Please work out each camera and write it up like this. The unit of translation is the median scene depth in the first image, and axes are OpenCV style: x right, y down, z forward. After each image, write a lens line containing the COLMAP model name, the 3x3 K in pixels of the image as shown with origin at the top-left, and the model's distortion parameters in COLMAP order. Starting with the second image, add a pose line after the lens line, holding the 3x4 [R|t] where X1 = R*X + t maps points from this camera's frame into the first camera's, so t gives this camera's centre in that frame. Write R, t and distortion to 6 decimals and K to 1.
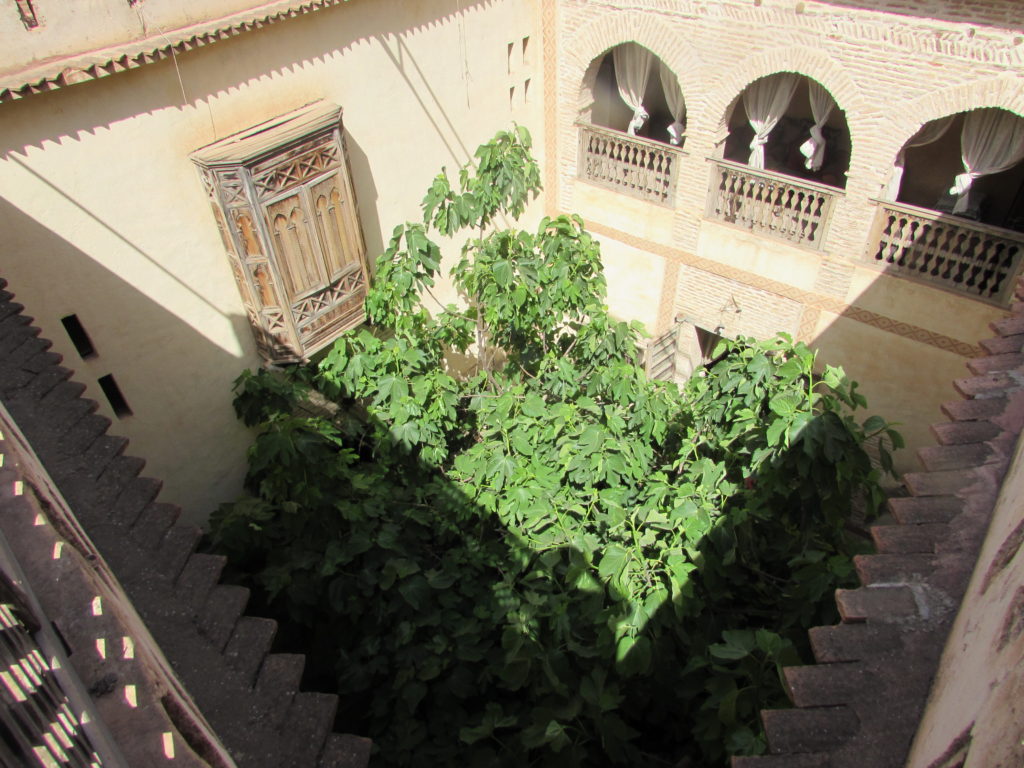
lens RADIAL K [[745.6, 0, 512.0], [0, 745.6, 384.0], [0, 0, 1]] dist [-0.022755, 0.006721]
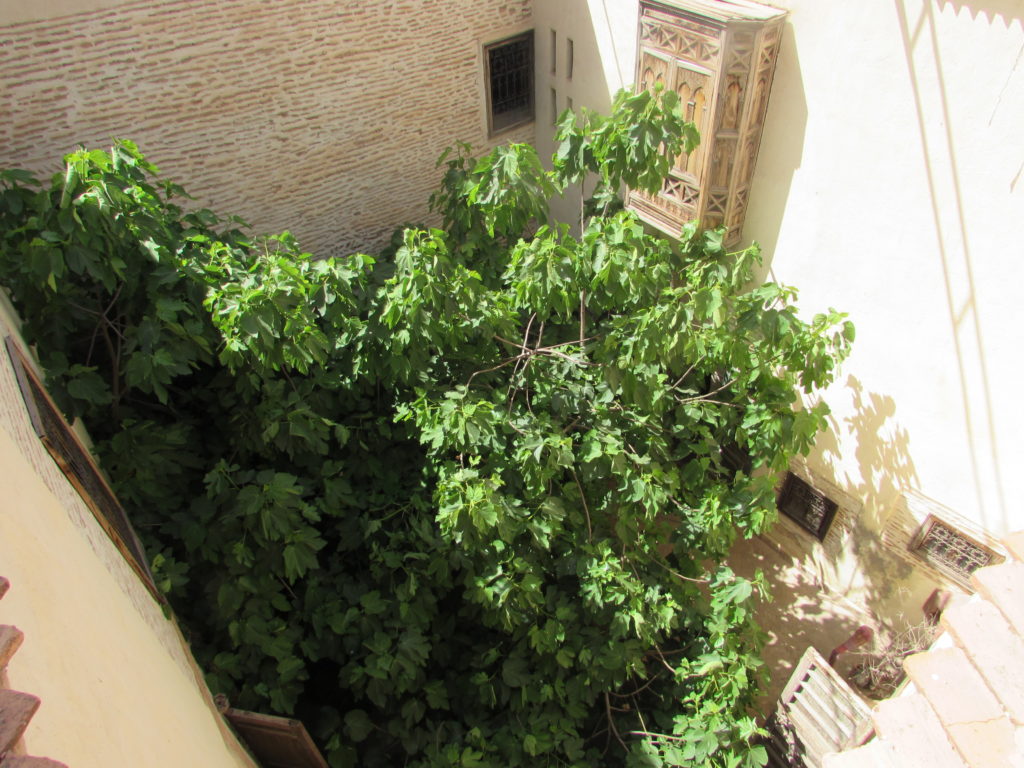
lens RADIAL K [[745.6, 0, 512.0], [0, 745.6, 384.0], [0, 0, 1]] dist [-0.022755, 0.006721]
pose [[-0.263411, 0.686596, -0.677644, 0.912454], [-0.589879, 0.441187, 0.676311, -0.760383], [0.763320, 0.577876, 0.288795, 0.989188]]
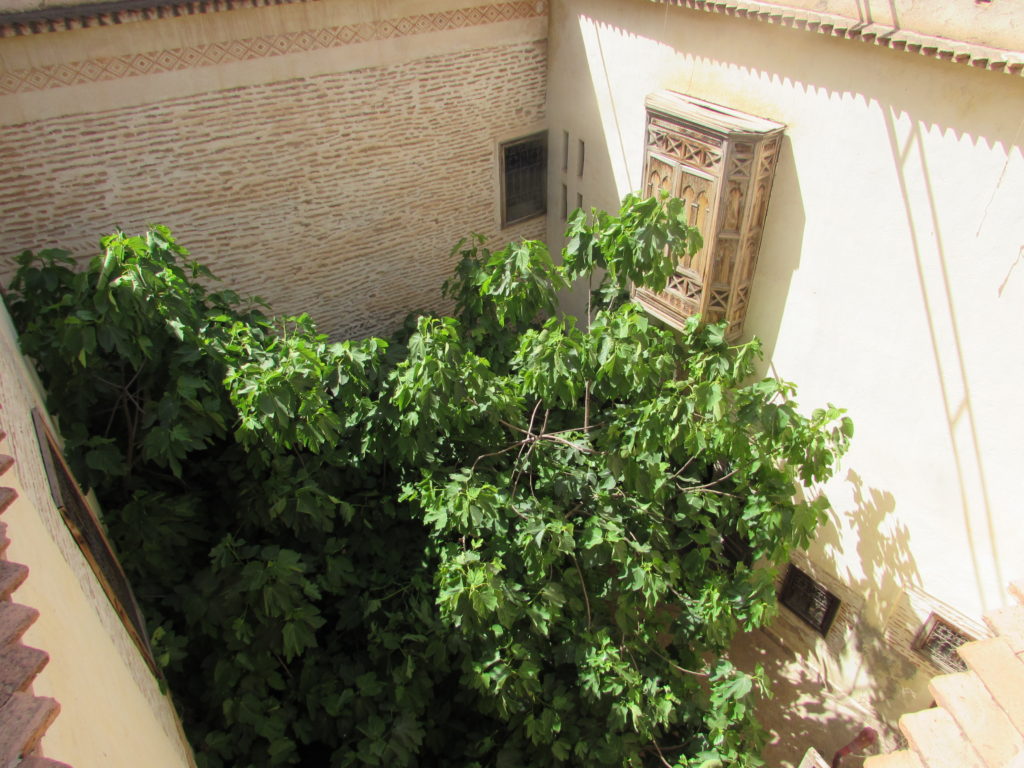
lens RADIAL K [[746.0, 0, 511.1], [0, 746.0, 383.4], [0, 0, 1]] dist [-0.021743, 0.004214]
pose [[-0.290472, 0.602901, -0.743059, 0.926627], [-0.600667, 0.489596, 0.632056, -0.784551], [0.744866, 0.629926, 0.219928, 0.973214]]
